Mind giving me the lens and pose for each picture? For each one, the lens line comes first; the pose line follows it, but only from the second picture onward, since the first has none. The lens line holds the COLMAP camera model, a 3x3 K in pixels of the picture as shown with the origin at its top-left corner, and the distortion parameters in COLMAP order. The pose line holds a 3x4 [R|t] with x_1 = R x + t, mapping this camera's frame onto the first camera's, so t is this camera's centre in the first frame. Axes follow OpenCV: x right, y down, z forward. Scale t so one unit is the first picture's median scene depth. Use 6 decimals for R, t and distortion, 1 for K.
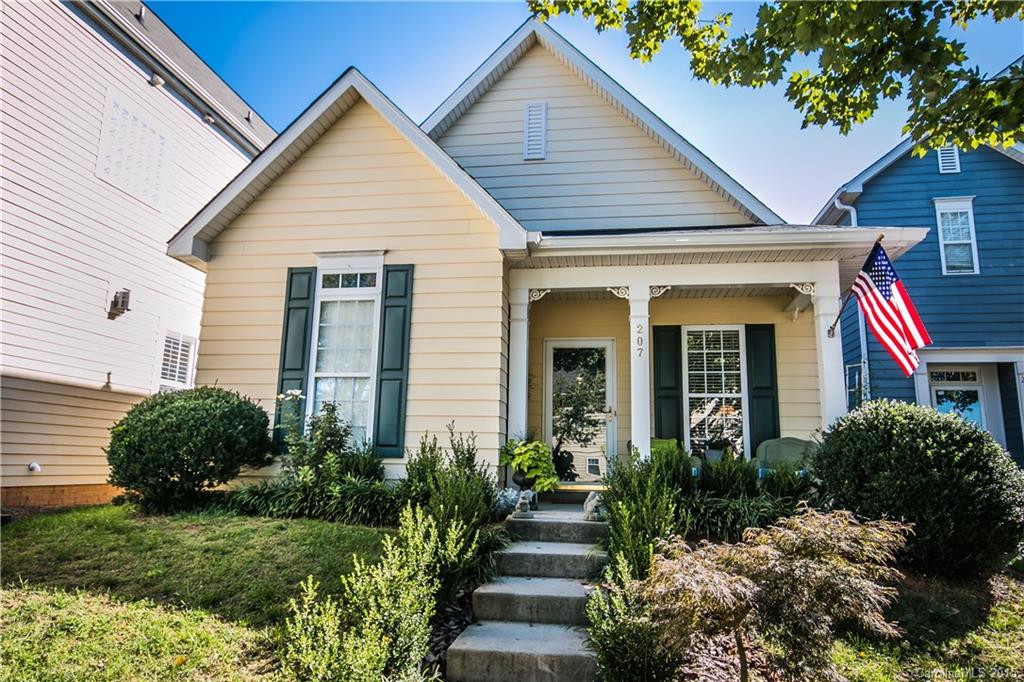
lens RADIAL K [[643.9, 0, 512.0], [0, 643.9, 341.0], [0, 0, 1]] dist [0.003530, 0.000408]
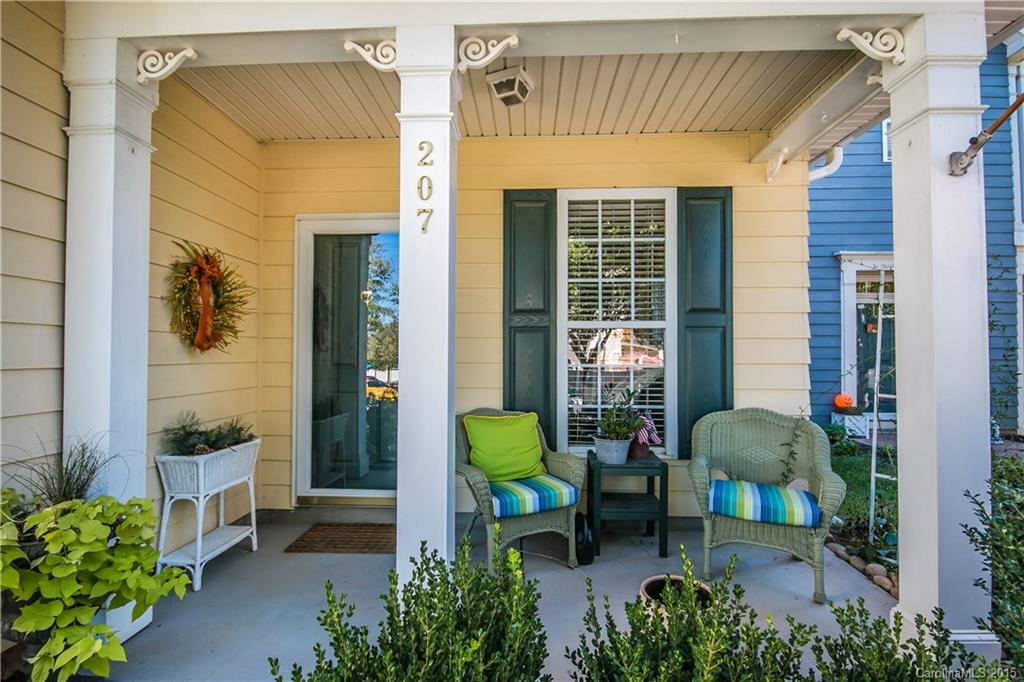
lens RADIAL K [[448.7, 0, 512.0], [0, 448.7, 341.0], [0, 0, 1]] dist [0.015525, -0.010937]
pose [[0.993506, -0.016648, 0.112557, 0.187596], [-0.002793, 0.985372, 0.170397, 0.034665], [-0.113748, -0.169604, 0.978926, 0.642634]]
